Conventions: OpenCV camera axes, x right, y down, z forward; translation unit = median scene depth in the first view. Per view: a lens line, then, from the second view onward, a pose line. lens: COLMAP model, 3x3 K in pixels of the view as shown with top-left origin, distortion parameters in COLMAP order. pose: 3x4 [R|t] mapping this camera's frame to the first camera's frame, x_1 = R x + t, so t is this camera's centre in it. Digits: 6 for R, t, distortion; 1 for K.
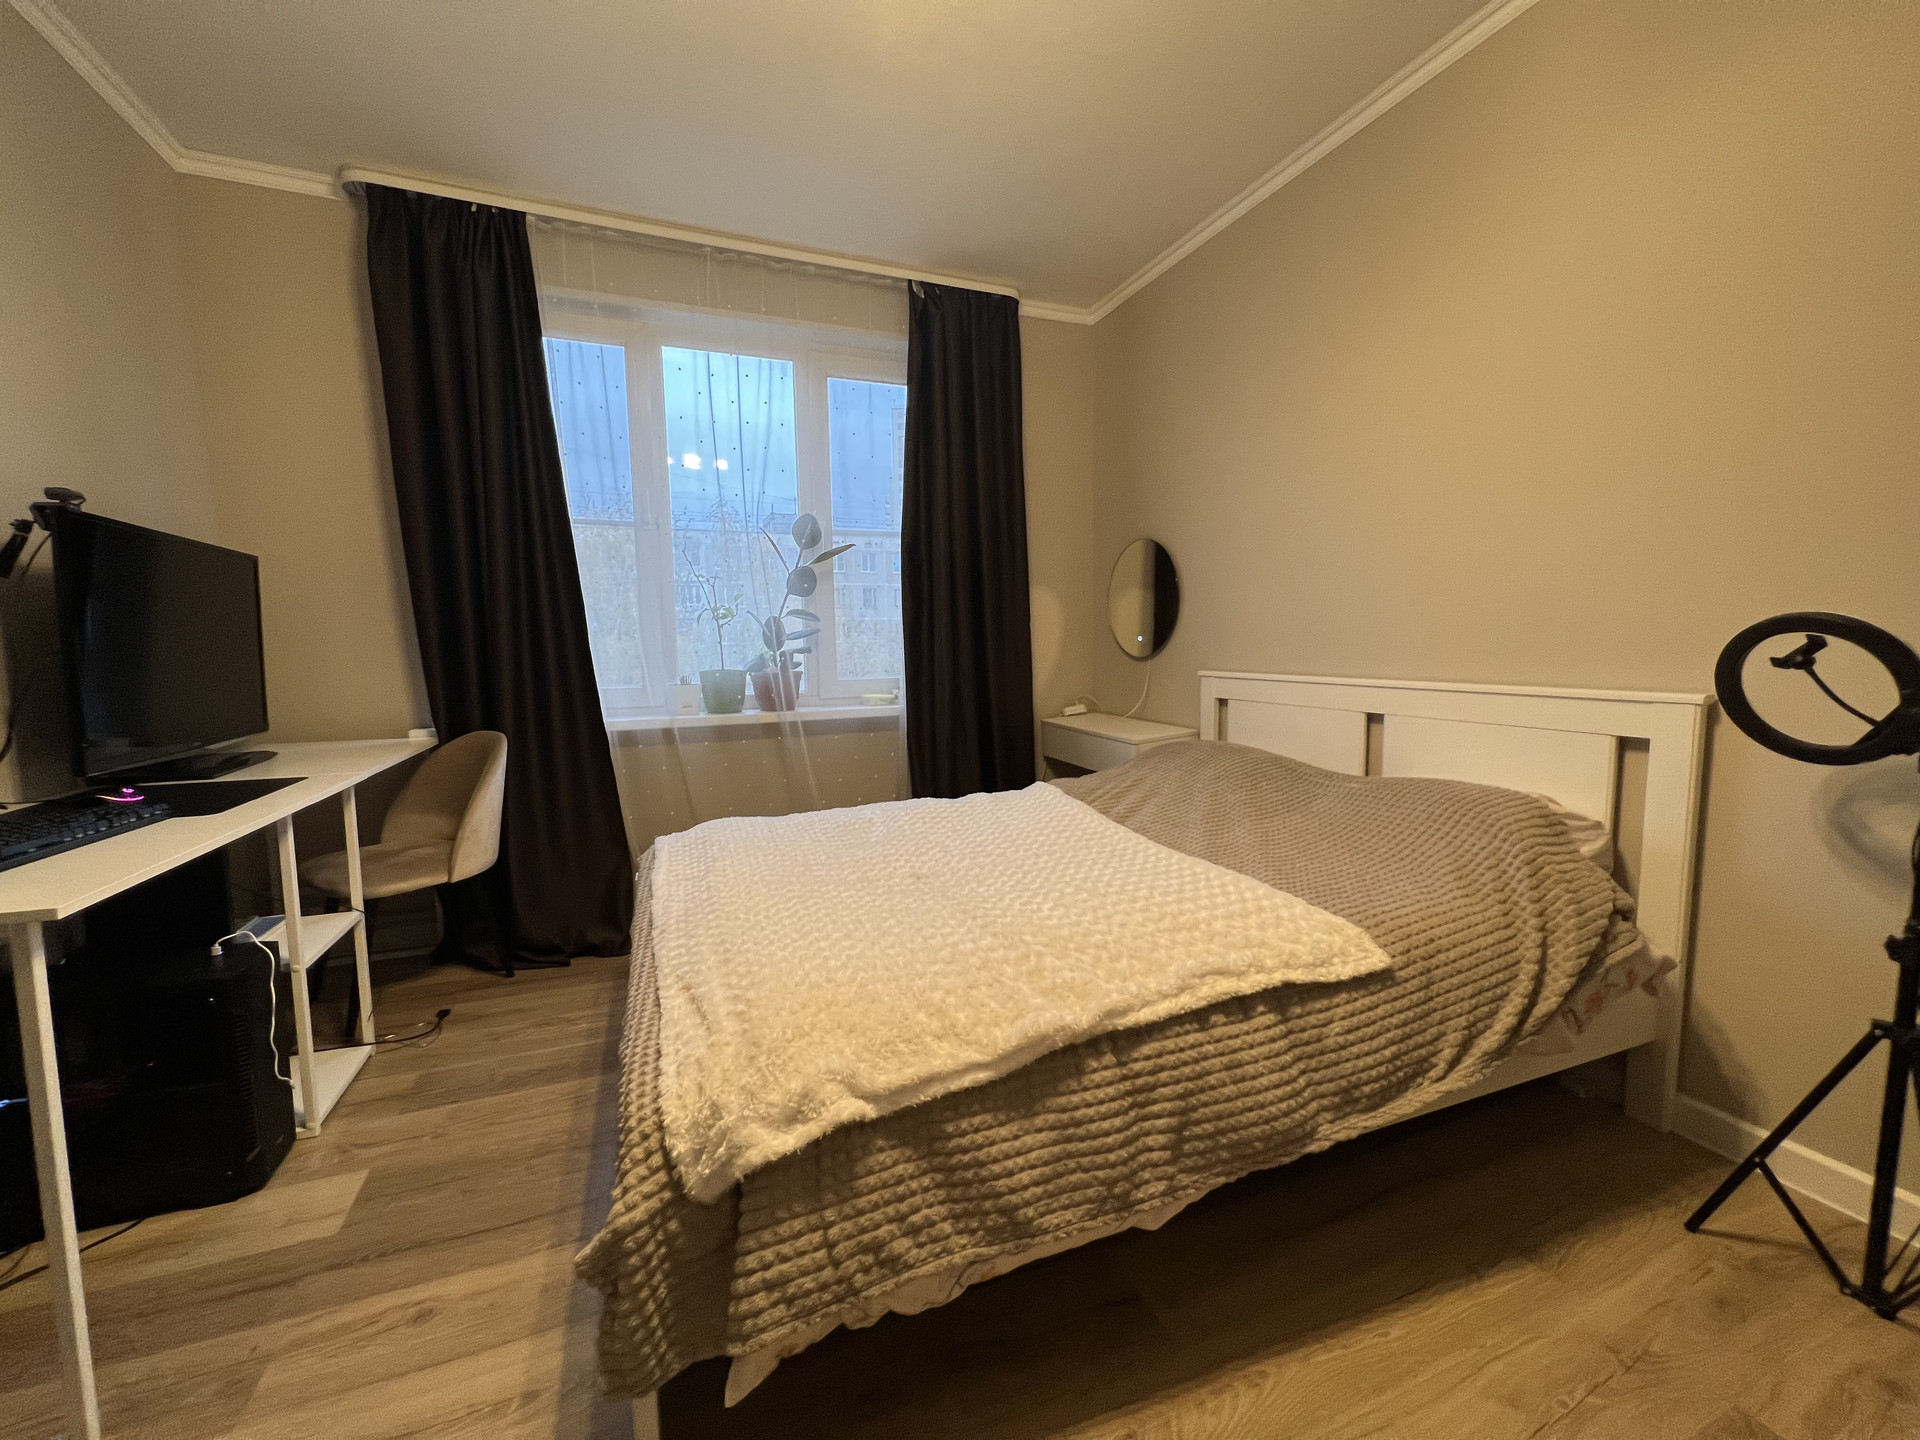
lens RADIAL K [[766.5, 0, 955.9], [0, 766.5, 716.4], [0, 0, 1]] dist [-0.000624, 0.000039]
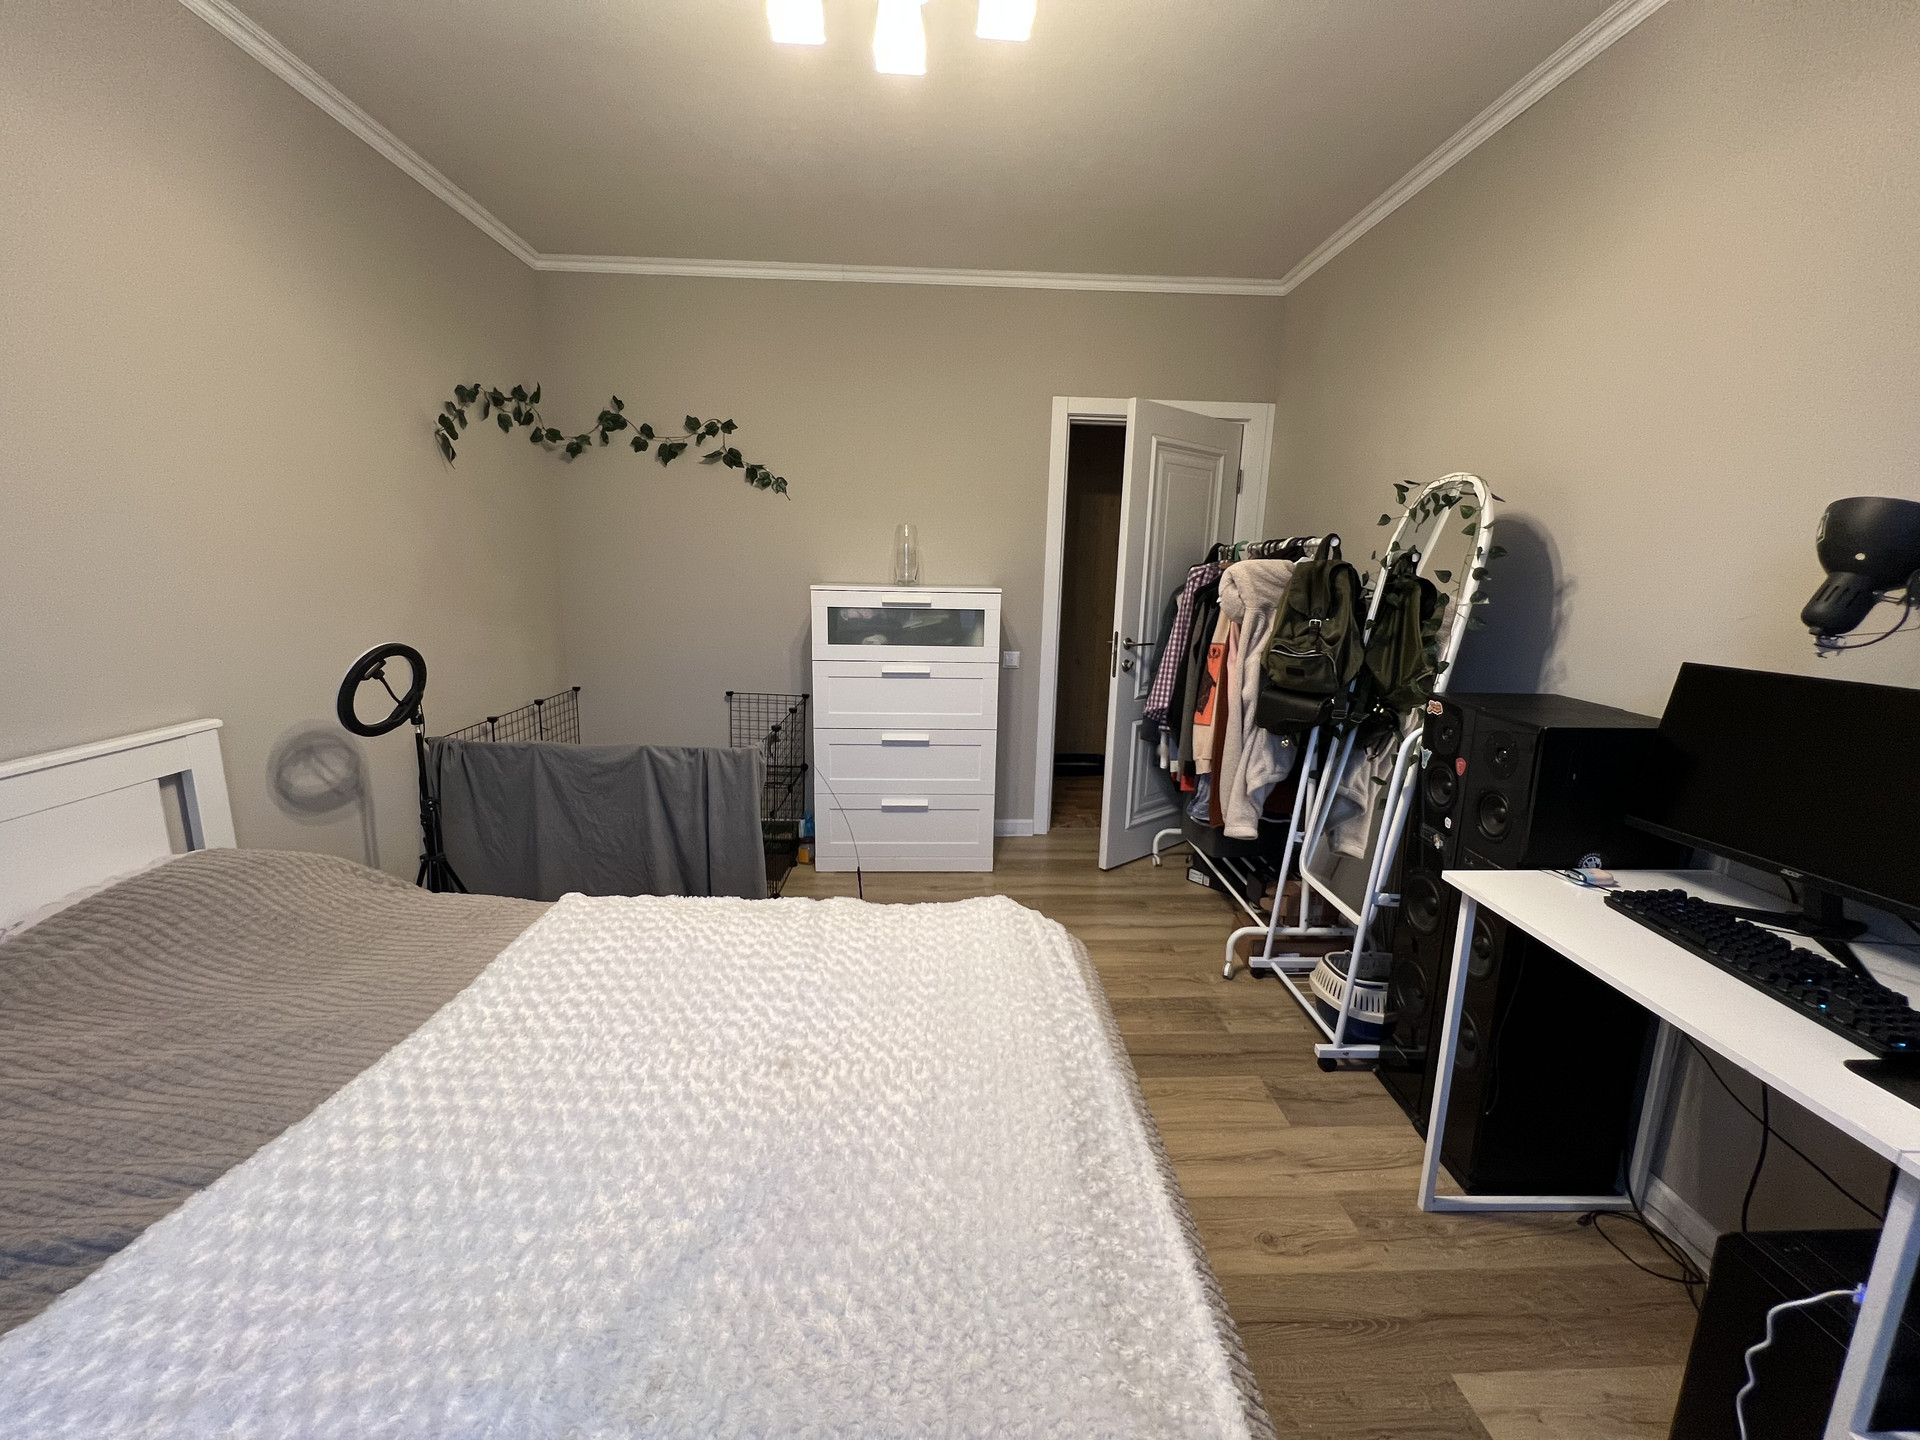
lens RADIAL K [[768.3, 0, 960.0], [0, 768.3, 720.0], [0, 0, 1]] dist [0.001924, -0.000267]
pose [[-0.941956, -0.070475, 0.328255, -0.534785], [0.026541, 0.959029, 0.282062, -0.372480], [-0.334684, 0.274402, -0.901493, 1.920098]]
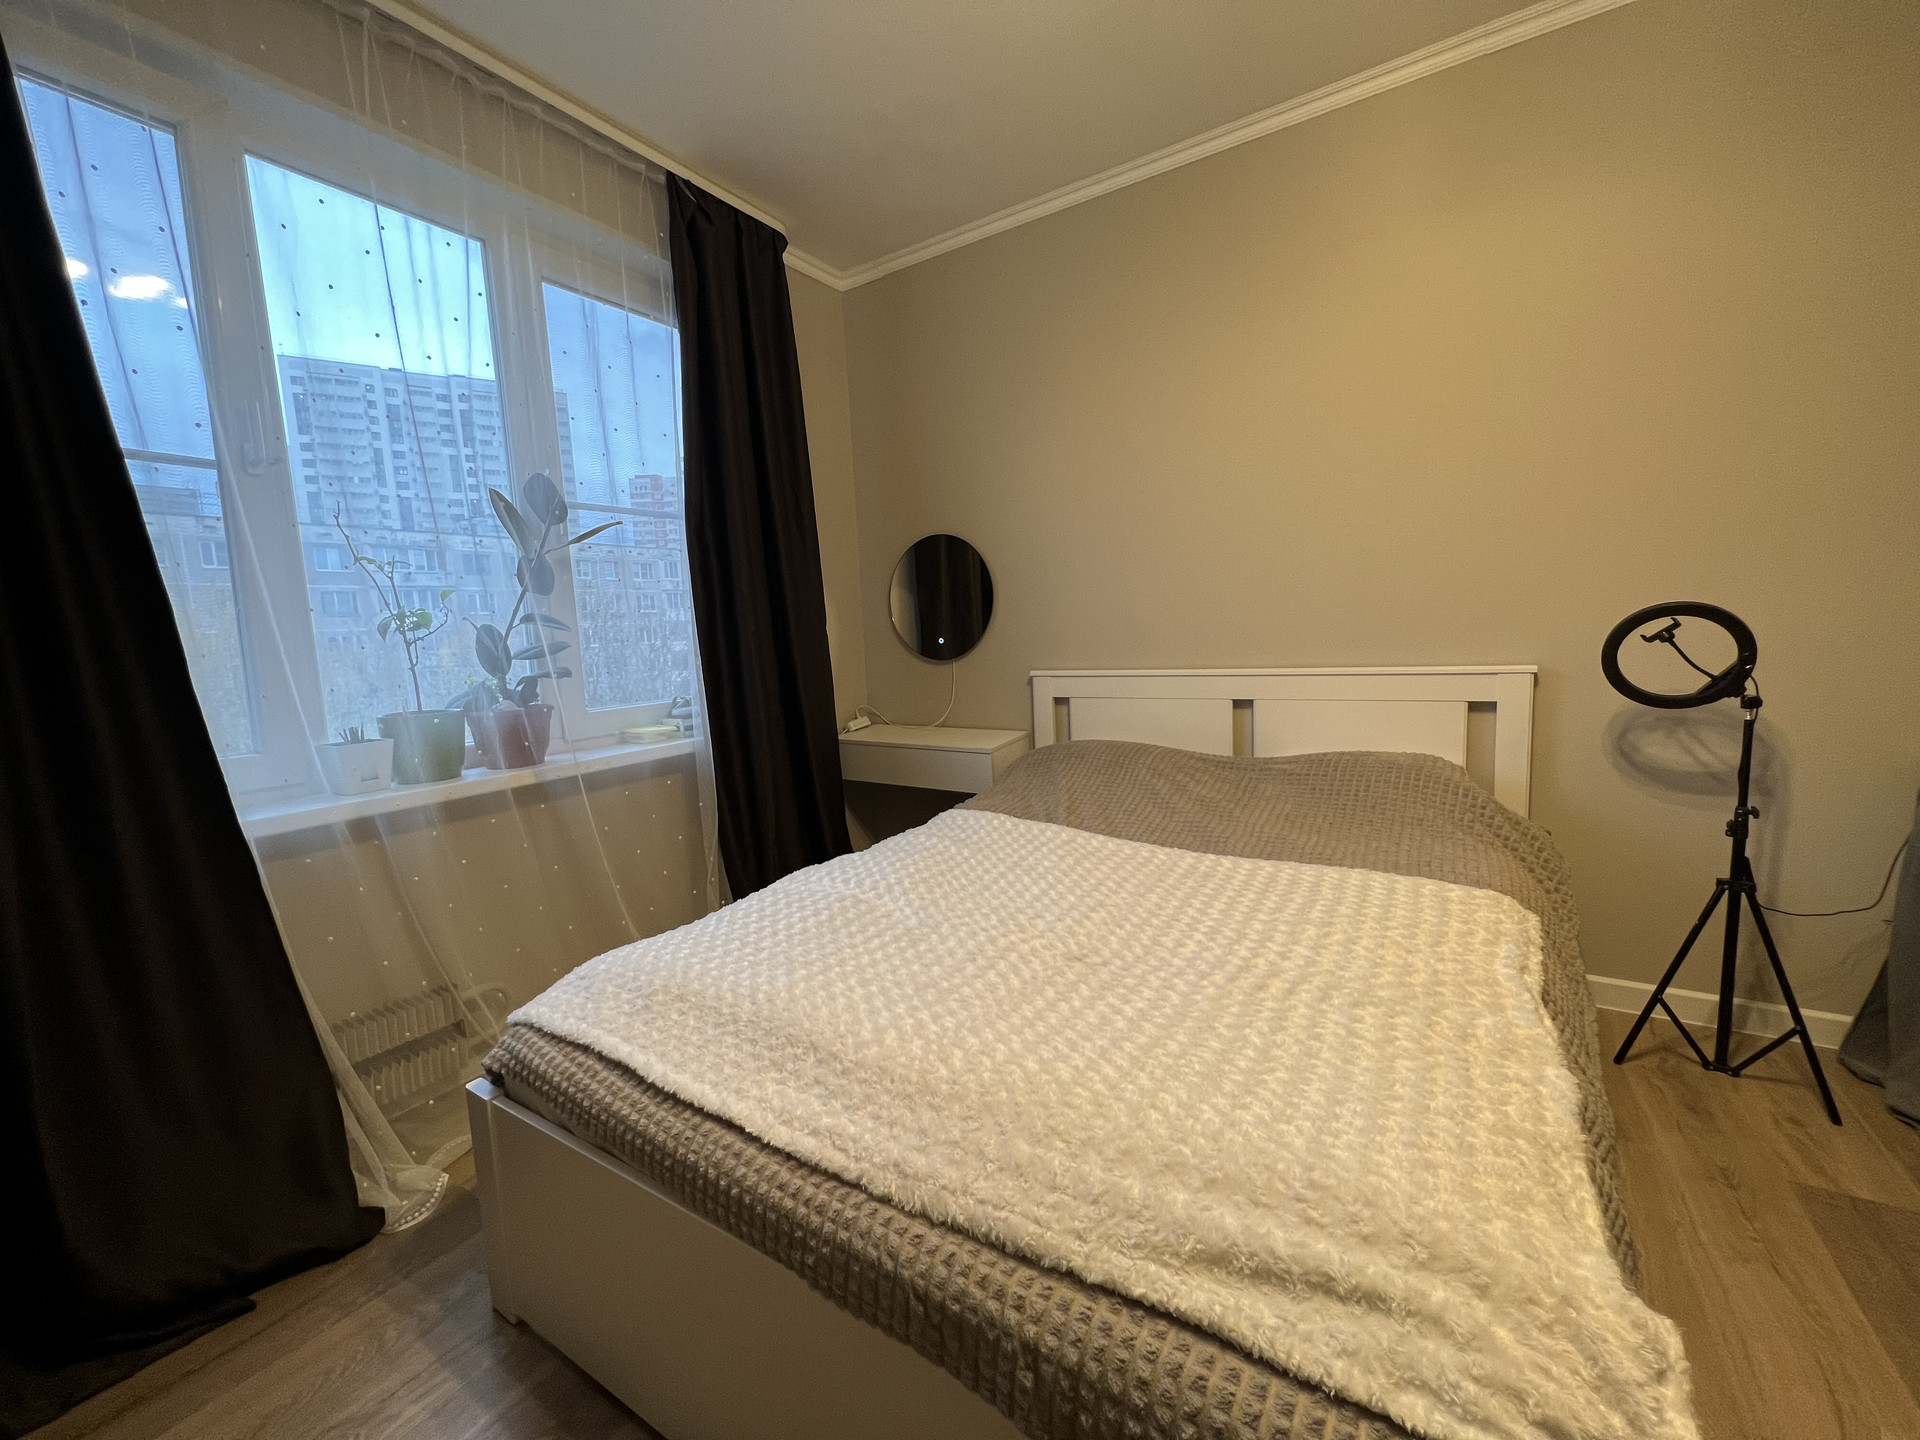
lens RADIAL K [[766.5, 0, 955.9], [0, 766.5, 716.4], [0, 0, 1]] dist [-0.000624, 0.000039]
pose [[0.813878, -0.089572, 0.574090, -0.716509], [0.092623, 0.995412, 0.023998, -0.074667], [-0.573605, 0.033643, 0.818441, 0.559867]]
